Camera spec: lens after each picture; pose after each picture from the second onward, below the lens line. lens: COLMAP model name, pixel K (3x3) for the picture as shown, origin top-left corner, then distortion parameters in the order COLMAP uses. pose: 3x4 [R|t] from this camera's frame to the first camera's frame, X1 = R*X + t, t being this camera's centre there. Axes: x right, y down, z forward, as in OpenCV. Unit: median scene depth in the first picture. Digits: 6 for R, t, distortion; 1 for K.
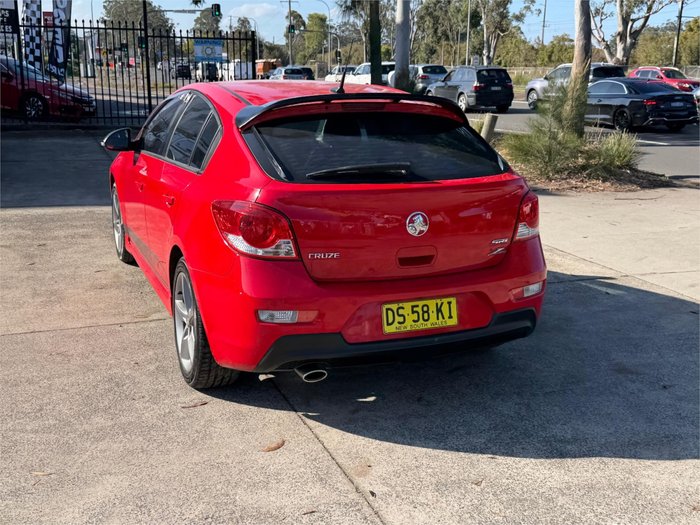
lens RADIAL K [[779.1, 0, 349.3], [0, 779.1, 273.6], [0, 0, 1]] dist [0.203063, -0.463787]
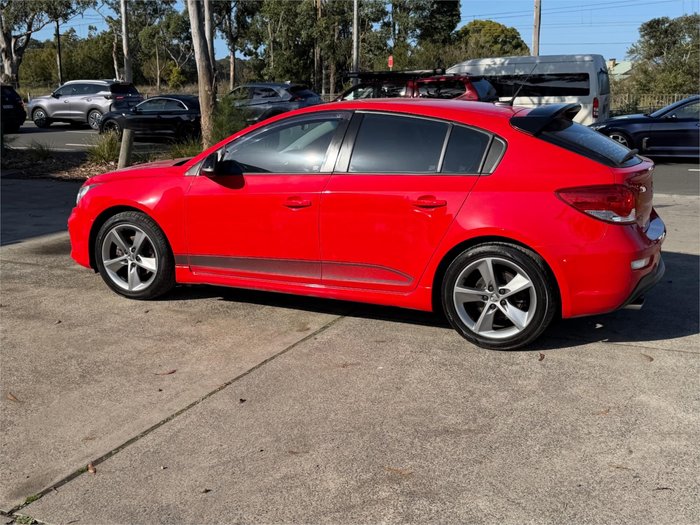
lens RADIAL K [[775.6, 0, 350.0], [0, 775.6, 262.5], [0, 0, 1]] dist [0.206832, -0.459769]
pose [[0.722640, -0.163241, 0.671672, -1.289655], [0.184266, 0.982045, 0.040424, -0.089933], [-0.666211, 0.094555, 0.739745, 0.287549]]
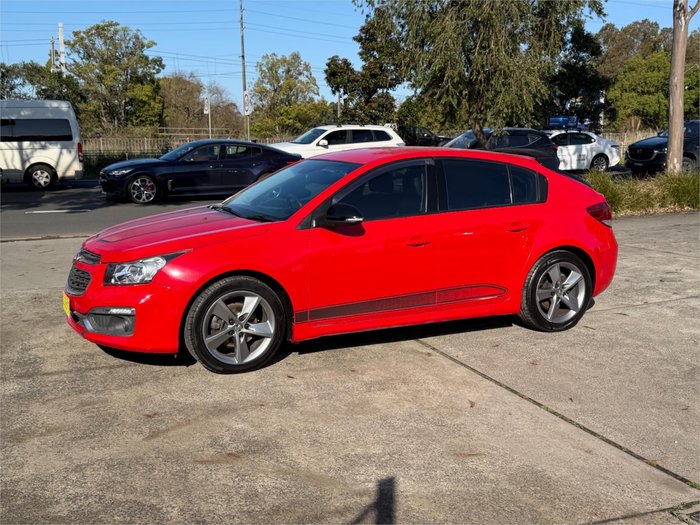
lens RADIAL K [[775.6, 0, 350.0], [0, 775.6, 262.5], [0, 0, 1]] dist [0.206832, -0.459769]
pose [[-0.059821, -0.179488, 0.981940, -1.946923], [0.254089, 0.948561, 0.188866, -0.455581], [-0.965329, 0.260798, -0.011138, 1.576547]]
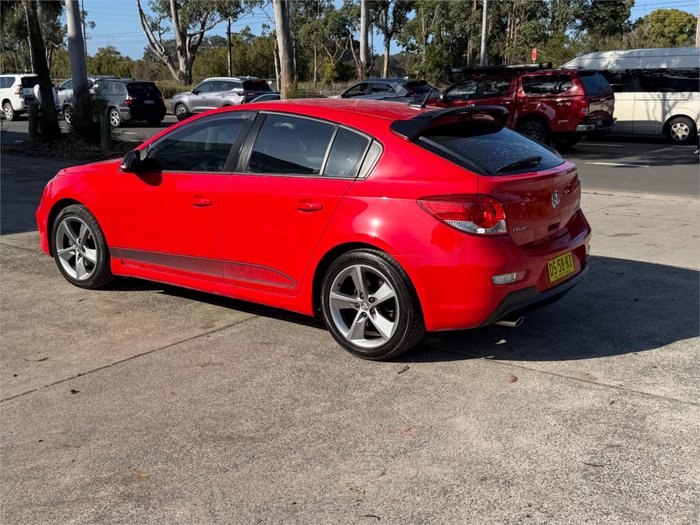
lens RADIAL K [[775.6, 0, 350.0], [0, 775.6, 262.5], [0, 0, 1]] dist [0.206832, -0.459769]
pose [[0.851569, -0.130667, 0.507697, -0.896530], [0.143895, 0.989503, 0.013314, -0.024075], [-0.504108, 0.061717, 0.861433, 0.007433]]
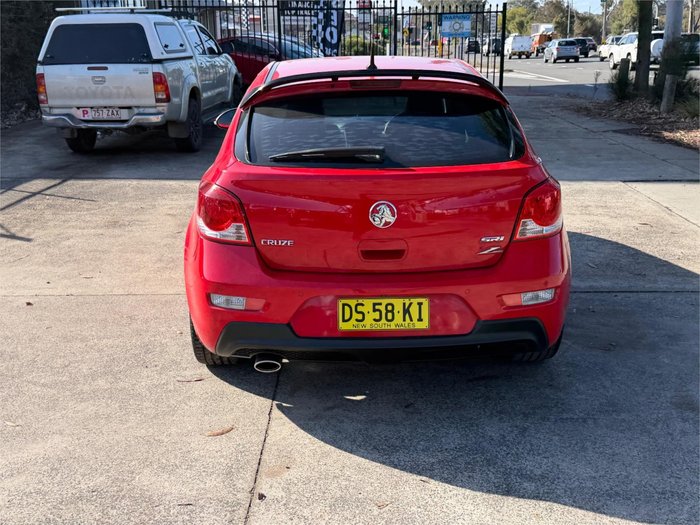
lens RADIAL K [[779.1, 0, 349.3], [0, 779.1, 273.6], [0, 0, 1]] dist [0.203063, -0.463787]
pose [[0.930177, 0.079967, -0.358295, 0.370476], [-0.069562, 0.996699, 0.041859, -0.029247], [0.360460, -0.014013, 0.932669, 0.130734]]
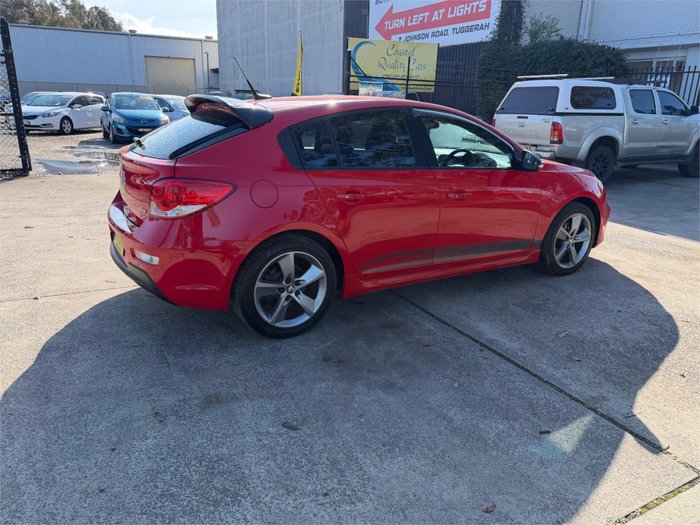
lens RADIAL K [[512.8, 0, 350.0], [0, 512.8, 262.5], [0, 0, 1]] dist [0.032189, -0.040680]
pose [[0.145171, 0.285570, -0.947299, 1.082999], [-0.276613, 0.930977, 0.238259, -0.260464], [0.949953, 0.227447, 0.214143, 1.194226]]
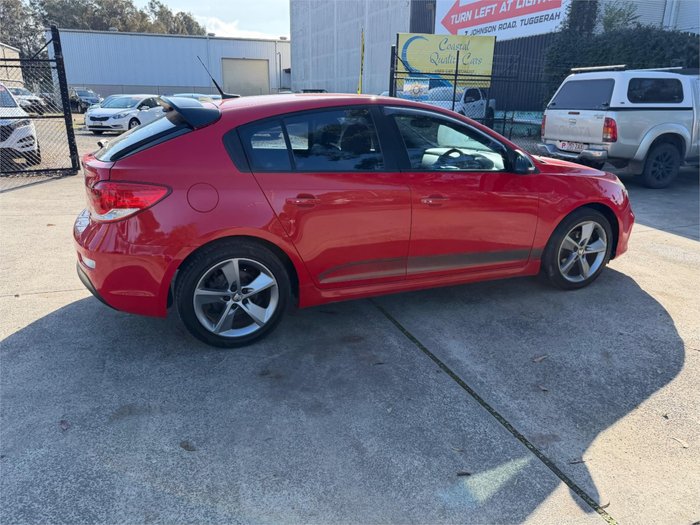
lens RADIAL K [[516.2, 0, 350.0], [0, 516.2, 262.5], [0, 0, 1]] dist [0.033173, -0.046466]
pose [[0.002003, 0.289623, -0.957139, 1.043881], [-0.265416, 0.922966, 0.278727, -0.320286], [0.964132, 0.253482, 0.078719, 1.399262]]
